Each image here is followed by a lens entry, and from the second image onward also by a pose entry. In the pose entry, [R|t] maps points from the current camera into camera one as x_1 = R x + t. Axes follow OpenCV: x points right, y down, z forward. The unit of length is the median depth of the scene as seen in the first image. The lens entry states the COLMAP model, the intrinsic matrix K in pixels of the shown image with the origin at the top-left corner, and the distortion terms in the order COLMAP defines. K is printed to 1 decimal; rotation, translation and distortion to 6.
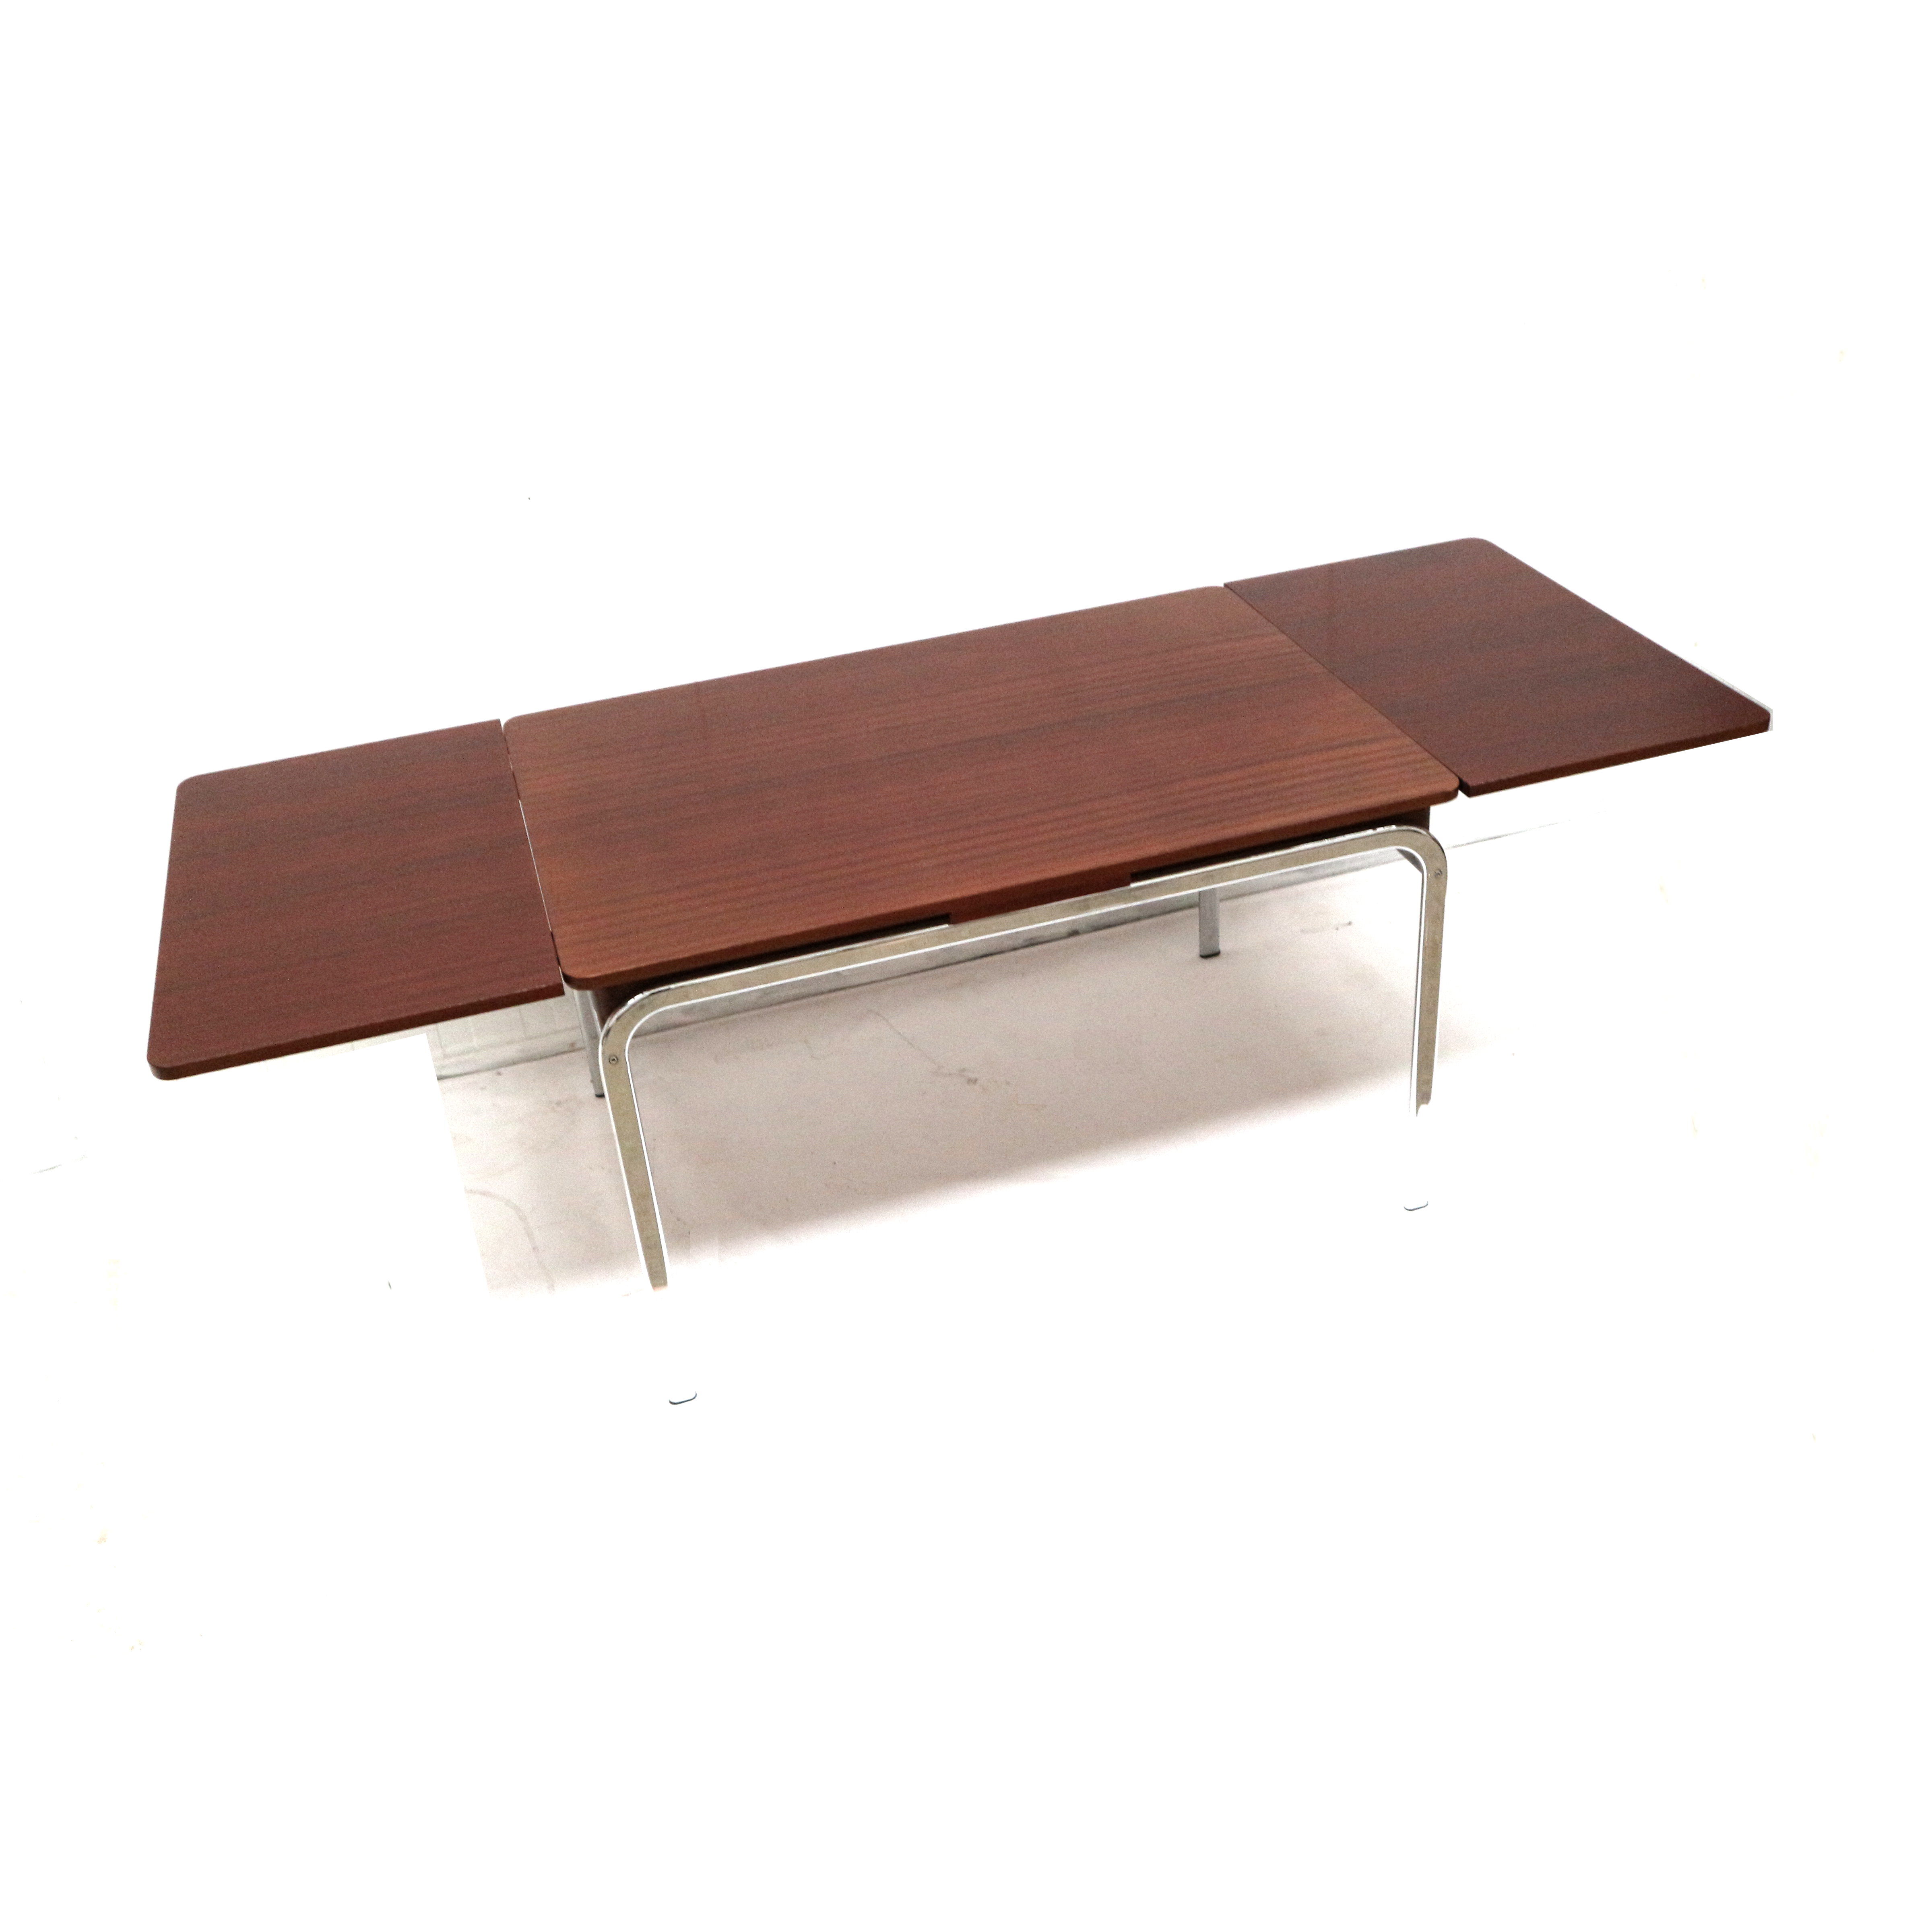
lens RADIAL K [[1905.5, 0, 966.0], [0, 1905.5, 966.0], [0, 0, 1]] dist [-0.006666, -0.004770]
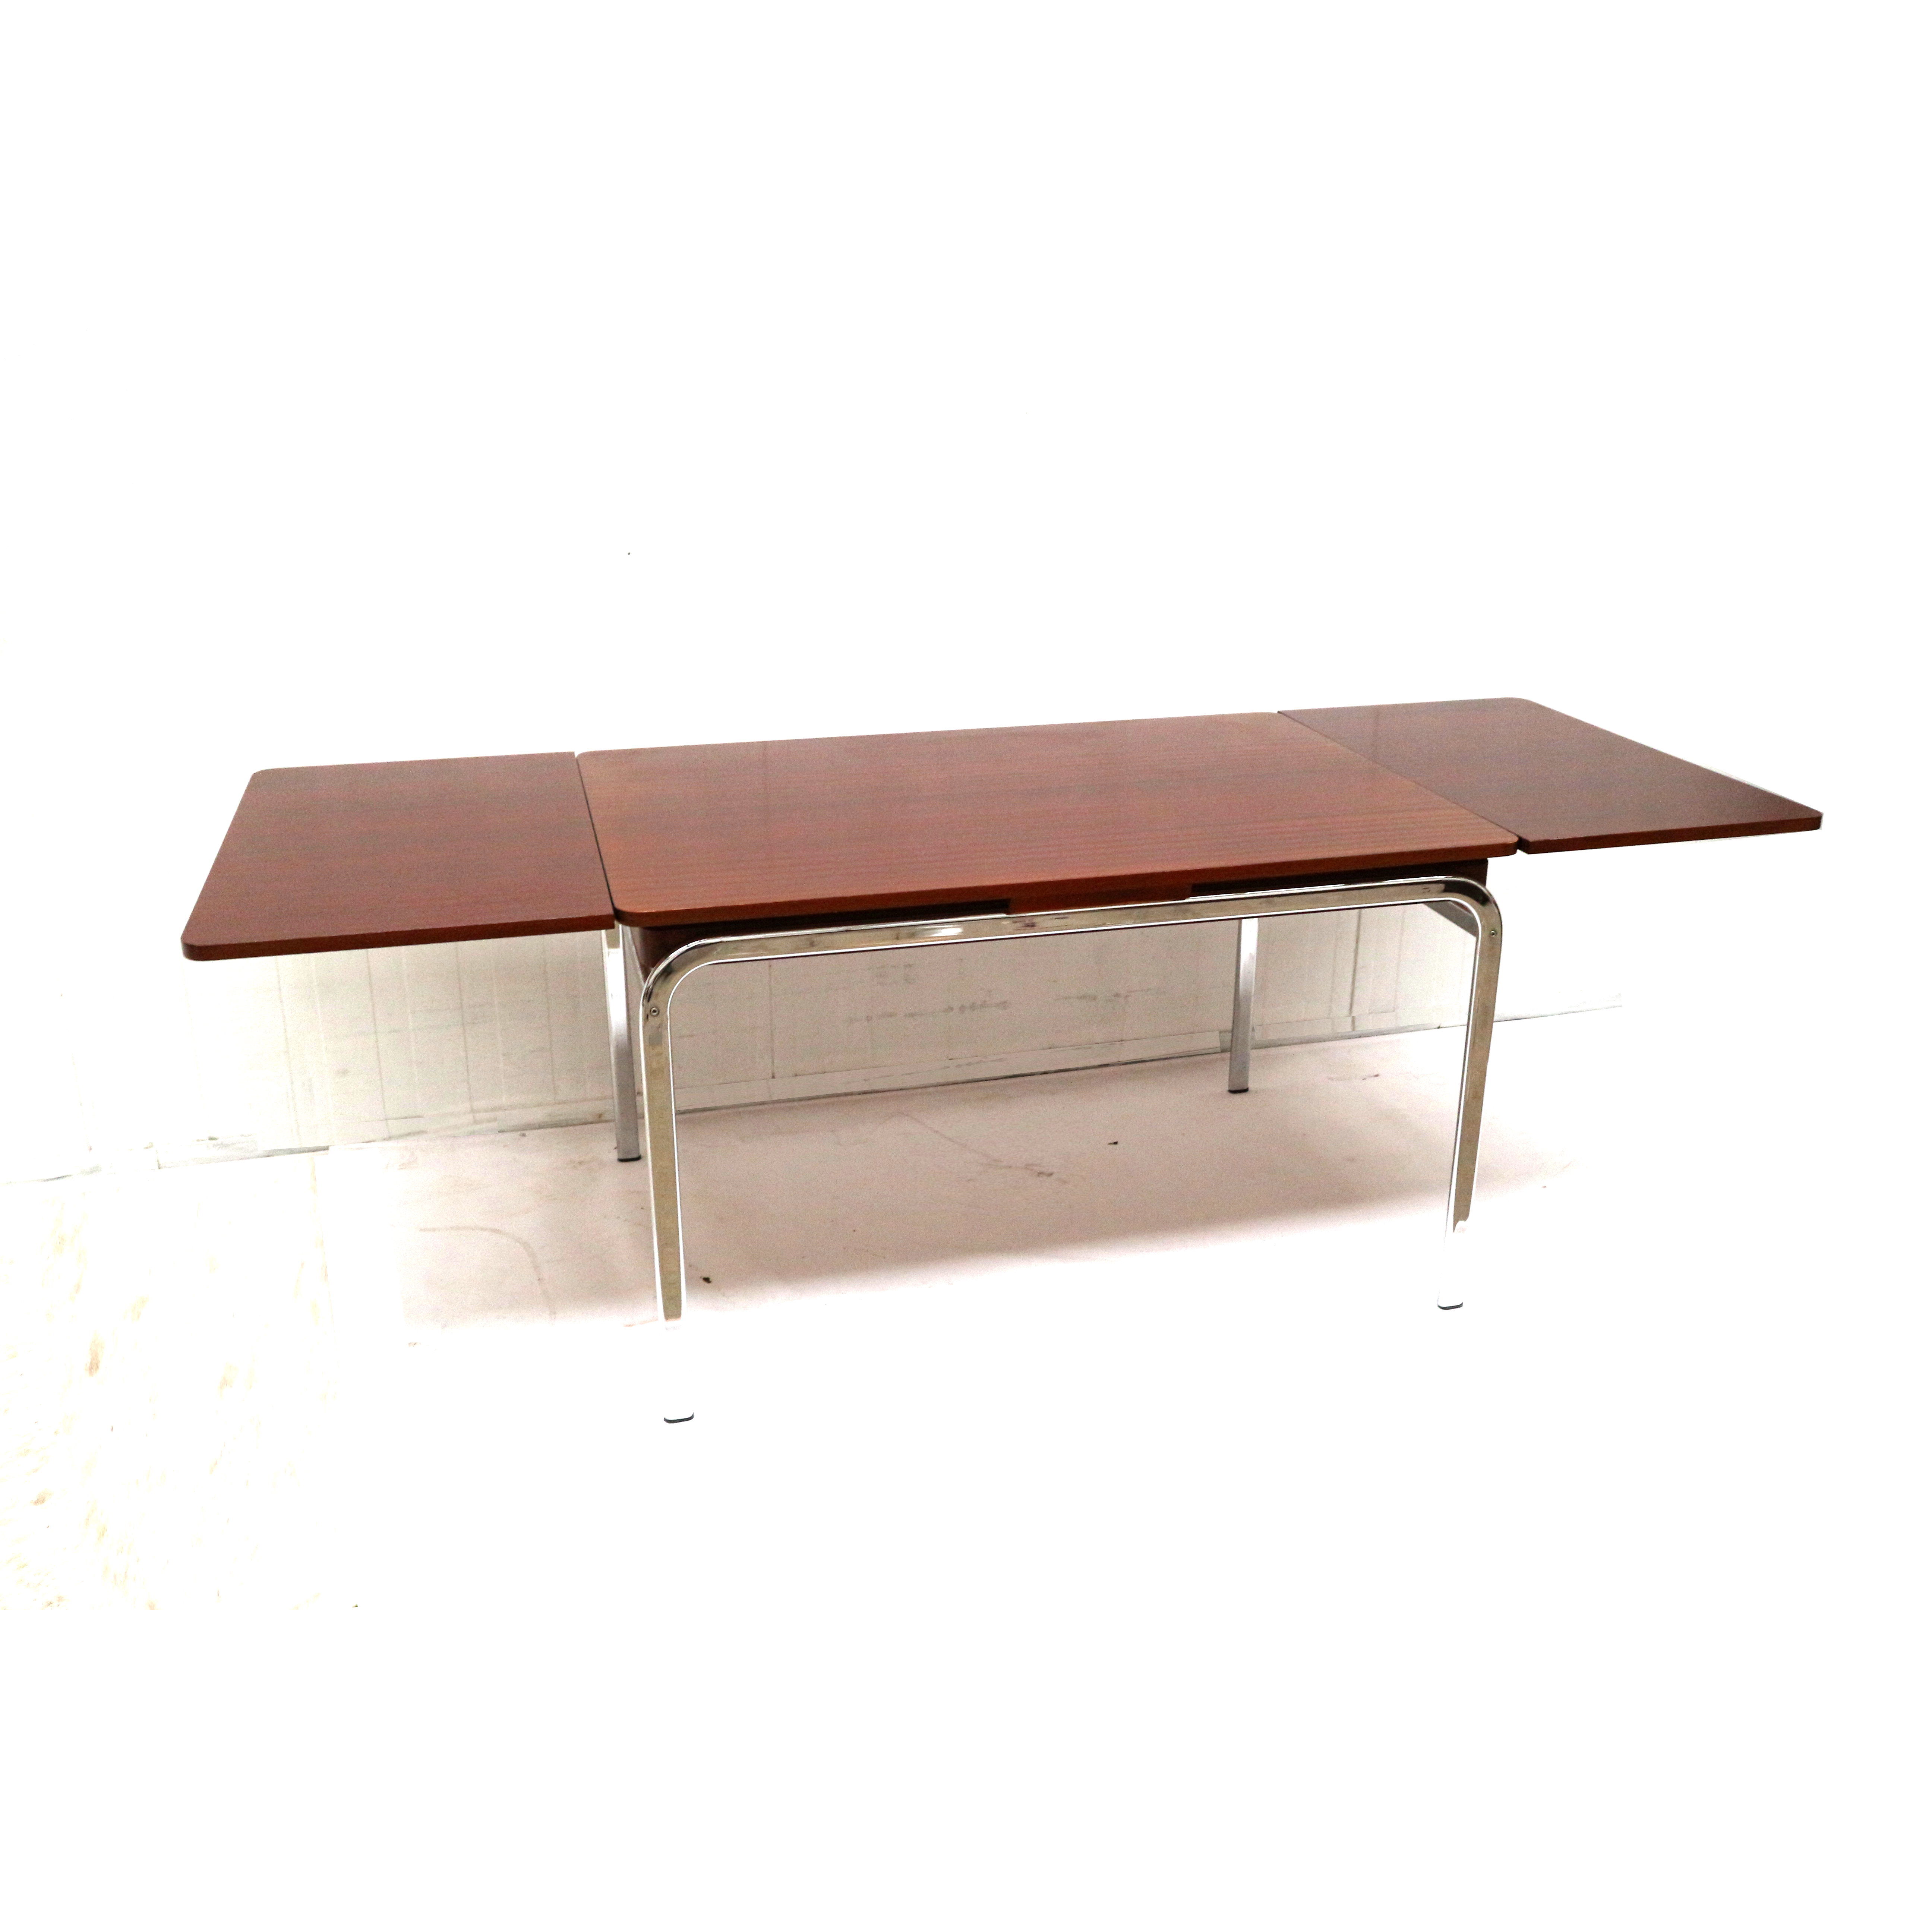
lens RADIAL K [[1764.2, 0, 966.0], [0, 1764.2, 966.0], [0, 0, 1]] dist [-0.013359, -0.005429]
pose [[0.996514, 0.082886, -0.009501, -0.014415], [-0.083153, 0.977503, -0.193836, 0.142955], [-0.006779, 0.193951, 0.980988, 0.083849]]
